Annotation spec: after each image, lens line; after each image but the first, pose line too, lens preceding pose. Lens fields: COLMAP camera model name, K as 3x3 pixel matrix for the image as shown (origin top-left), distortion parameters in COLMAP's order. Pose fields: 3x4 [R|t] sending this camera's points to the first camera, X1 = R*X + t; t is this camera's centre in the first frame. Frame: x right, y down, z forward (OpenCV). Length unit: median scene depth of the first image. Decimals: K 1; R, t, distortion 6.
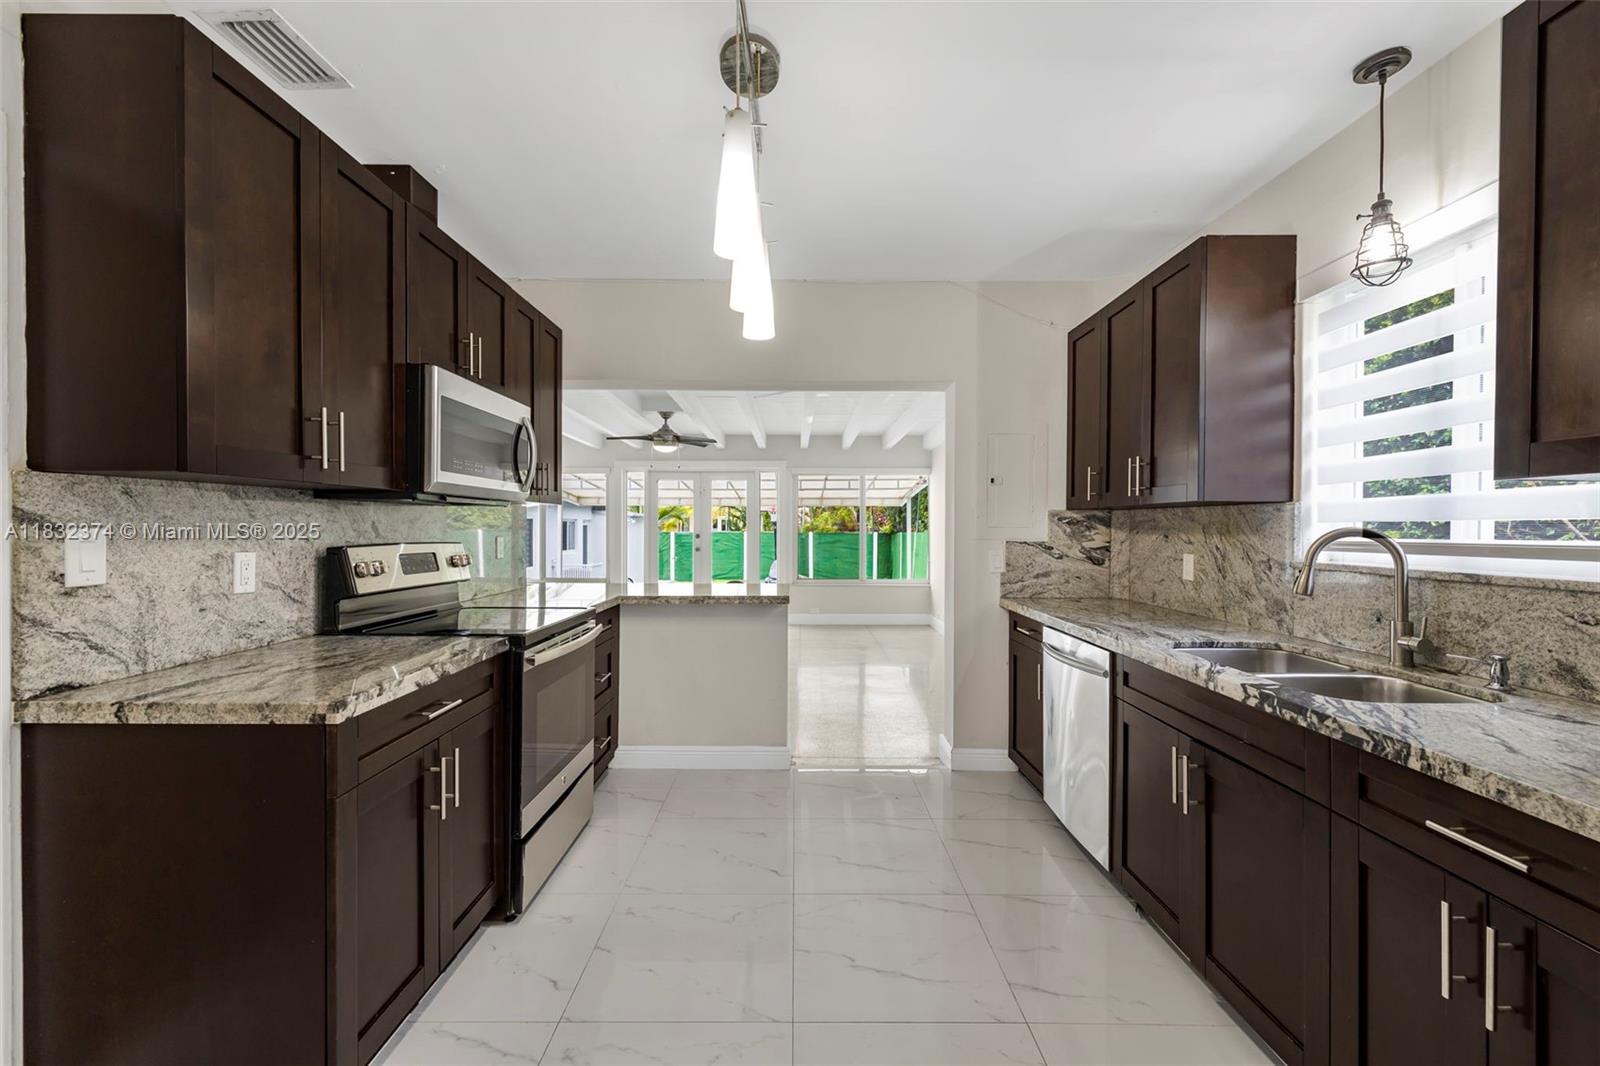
lens RADIAL K [[663.6, 0, 797.6], [0, 663.6, 528.8], [0, 0, 1]] dist [-0.001639, 0.000347]
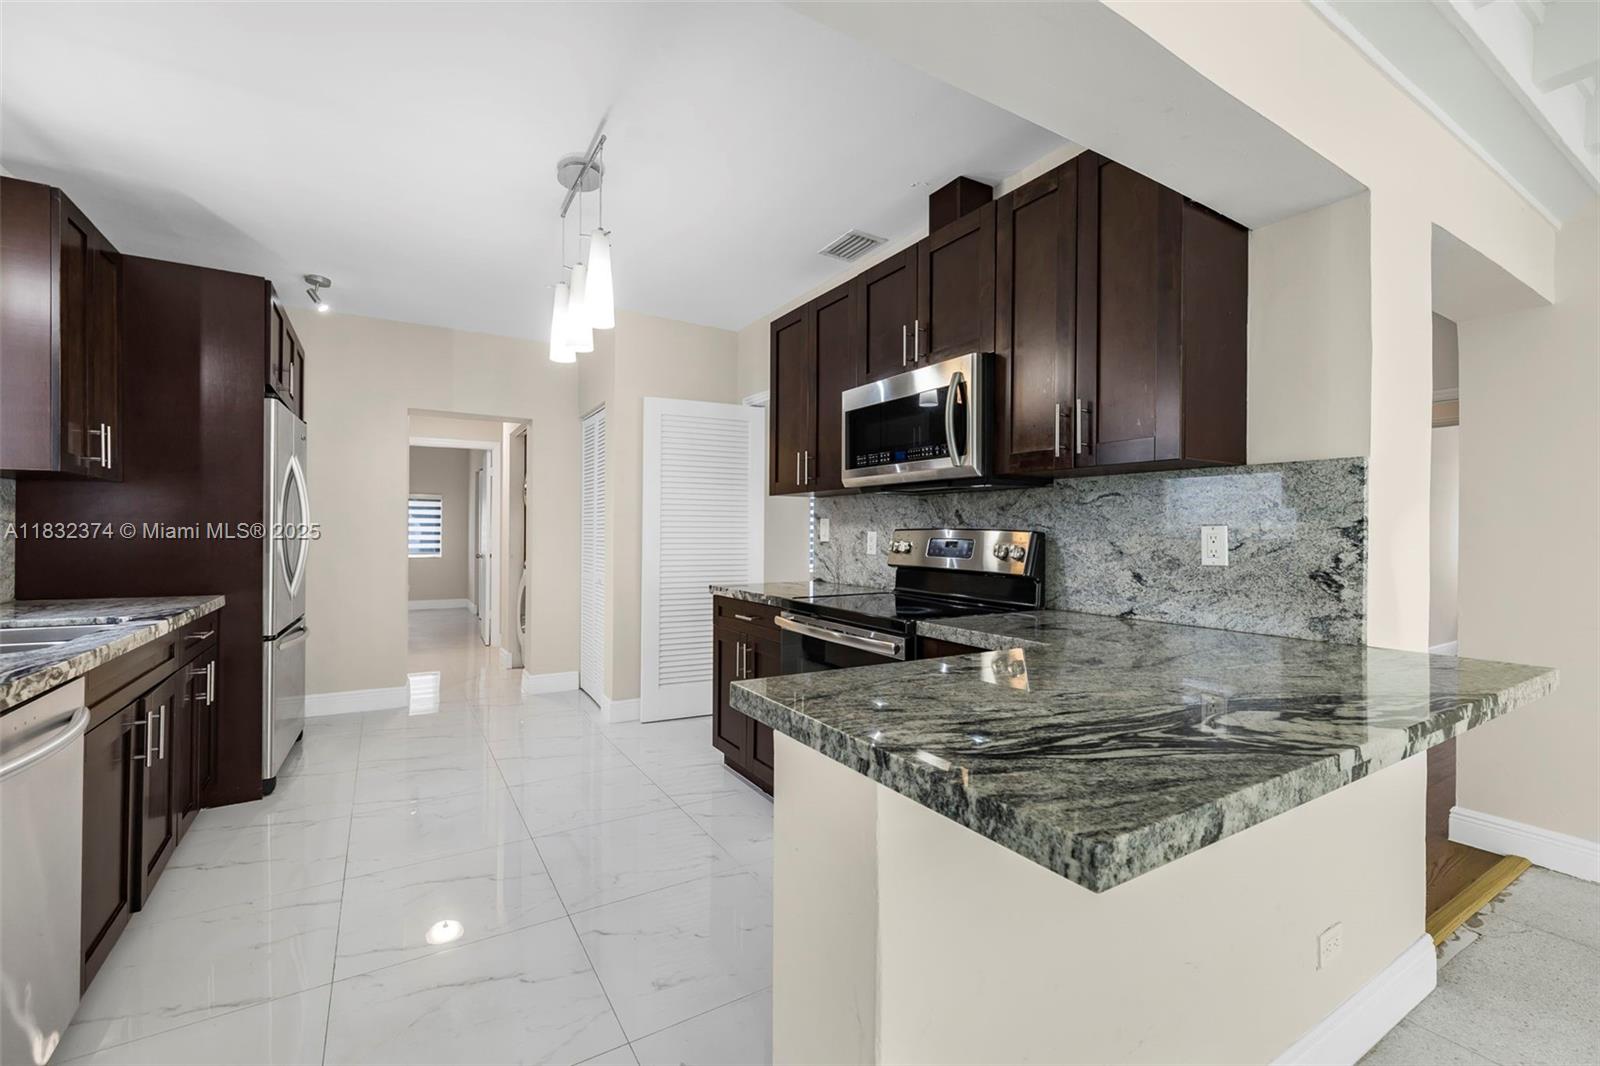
lens RADIAL K [[663.6, 0, 790.5], [0, 663.6, 529.4], [0, 0, 1]] dist [-0.001639, 0.000347]
pose [[-0.857361, -0.012417, -0.514565, 0.262481], [-0.012564, 0.999916, -0.003196, 0.040257], [0.514561, 0.003725, -0.857445, 2.479604]]
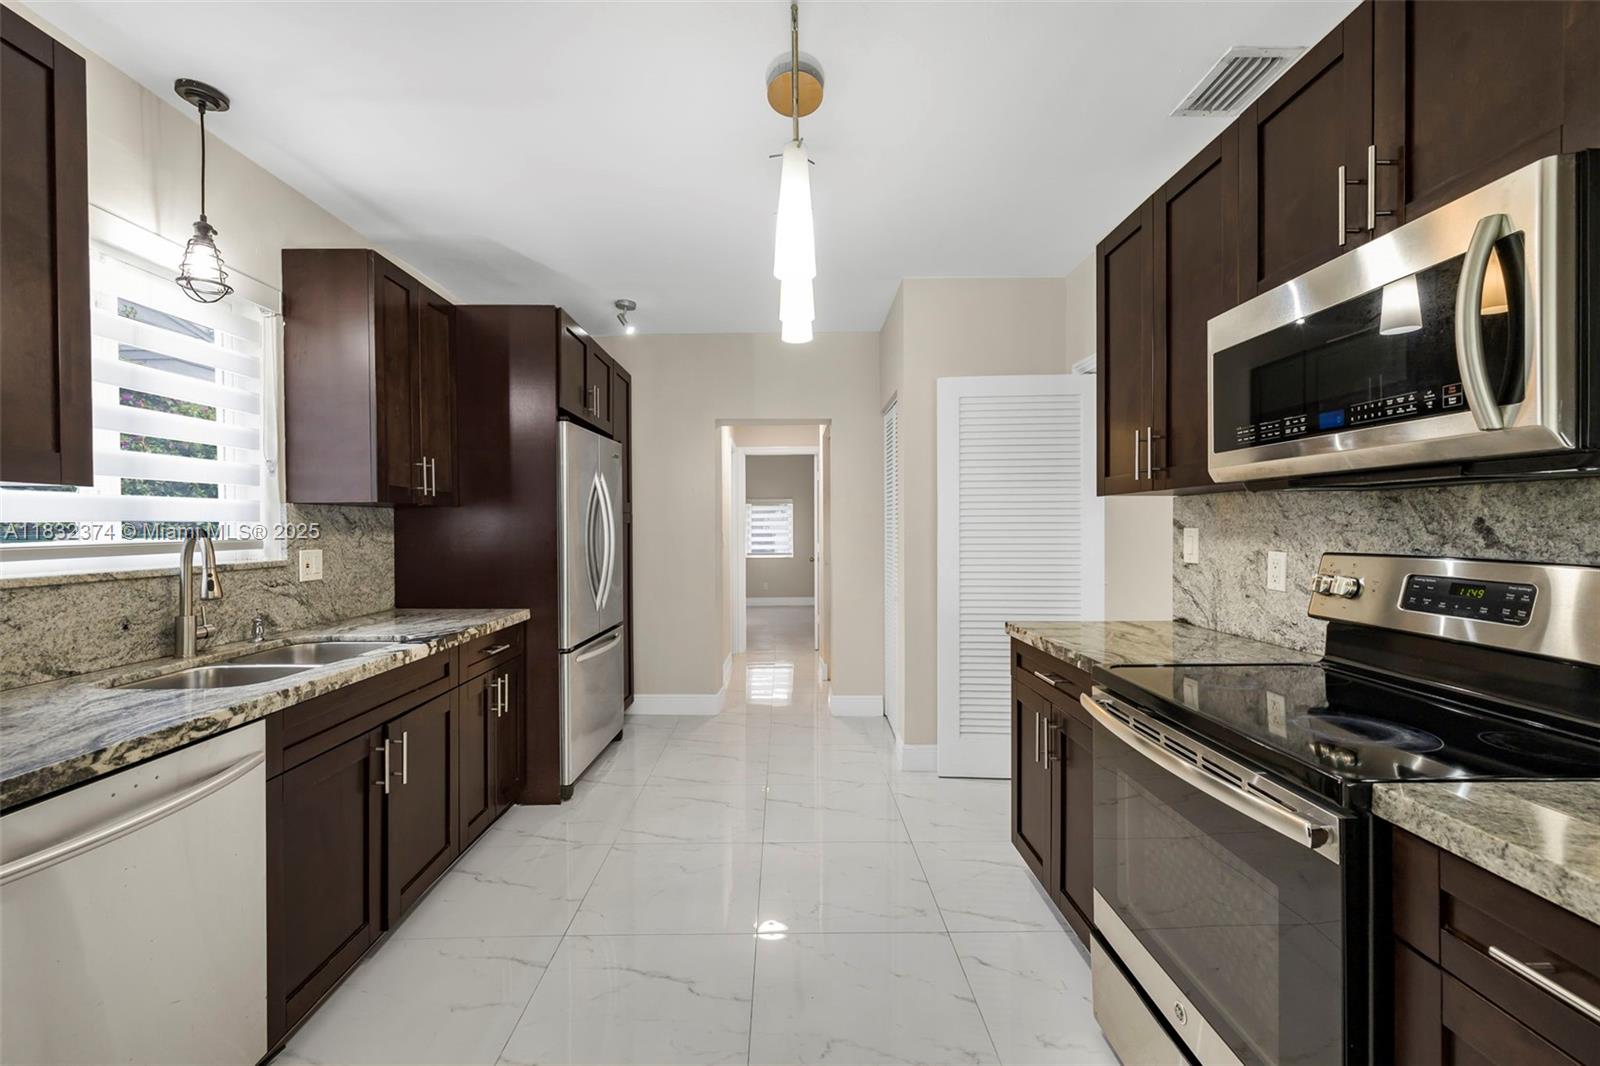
lens RADIAL K [[663.6, 0, 792.7], [0, 663.6, 532.1], [0, 0, 1]] dist [-0.001639, 0.000347]
pose [[-0.999977, 0.000241, -0.006797, -0.062568], [0.000158, 0.999926, 0.012142, -0.008477], [0.006799, 0.012140, -0.999903, 2.117584]]
